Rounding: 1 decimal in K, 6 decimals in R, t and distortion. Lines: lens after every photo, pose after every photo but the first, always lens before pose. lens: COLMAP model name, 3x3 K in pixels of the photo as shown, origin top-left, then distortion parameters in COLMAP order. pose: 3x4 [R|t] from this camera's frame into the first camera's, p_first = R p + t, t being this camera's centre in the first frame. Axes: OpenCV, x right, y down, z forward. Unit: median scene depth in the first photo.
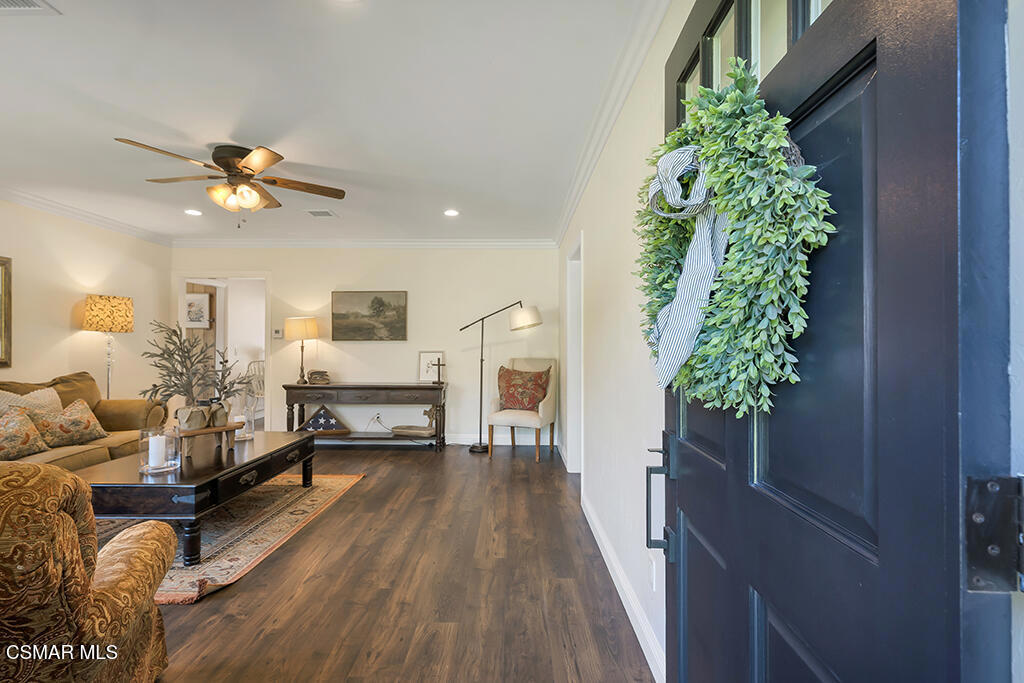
lens RADIAL K [[465.1, 0, 539.3], [0, 465.1, 337.3], [0, 0, 1]] dist [0.000023, -0.000912]
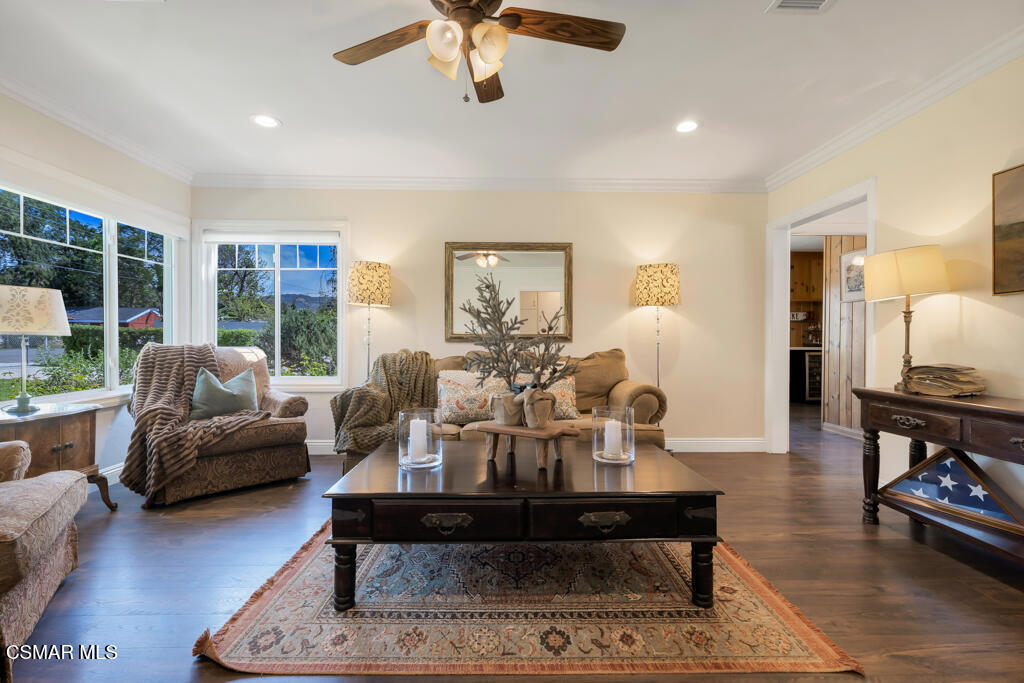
lens RADIAL K [[465.1, 0, 493.5], [0, 465.1, 342.0], [0, 0, 1]] dist [0.000023, -0.000912]
pose [[-0.032168, -0.001331, -0.999482, -0.034867], [0.015268, 0.999882, -0.001823, 0.062655], [0.999366, -0.015319, -0.032144, 0.840268]]
